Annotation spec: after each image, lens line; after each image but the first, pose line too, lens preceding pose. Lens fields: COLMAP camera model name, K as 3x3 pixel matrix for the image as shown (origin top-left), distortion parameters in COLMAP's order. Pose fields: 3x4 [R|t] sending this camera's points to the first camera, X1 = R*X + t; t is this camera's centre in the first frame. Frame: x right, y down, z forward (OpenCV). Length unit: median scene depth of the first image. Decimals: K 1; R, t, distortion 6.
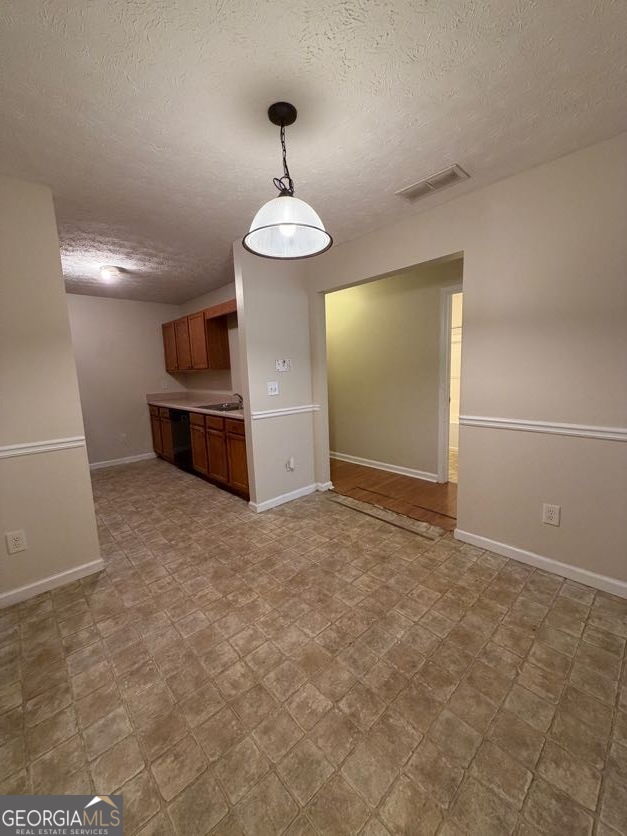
lens RADIAL K [[332.4, 0, 313.5], [0, 332.4, 418.0], [0, 0, 1]] dist [-0.000071, -0.000151]
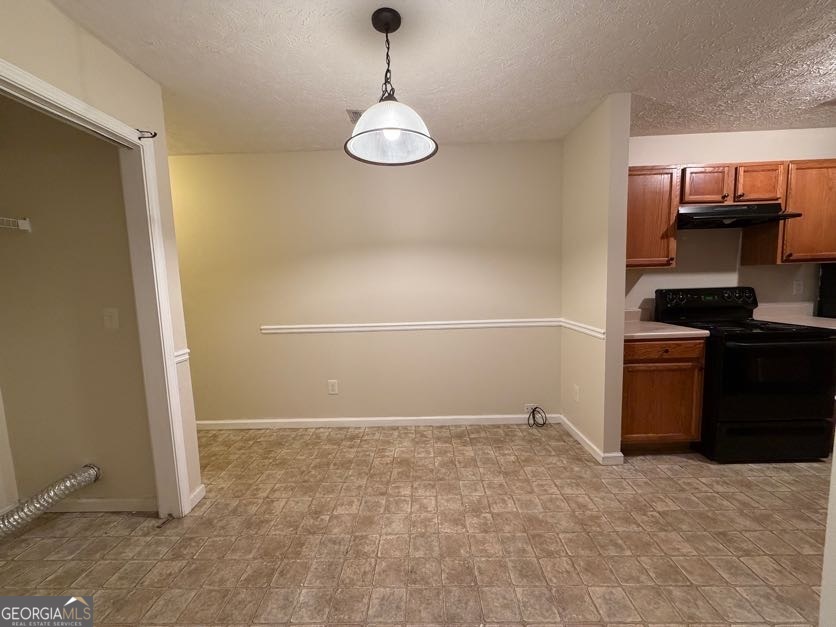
lens RADIAL K [[332.4, 0, 414.3], [0, 332.4, 315.7], [0, 0, 1]] dist [-0.000071, -0.000151]
pose [[-0.698687, 0.131315, -0.703273, 0.571392], [-0.046905, 0.972488, 0.228182, -0.255507], [0.713888, 0.192415, -0.673305, 1.648811]]
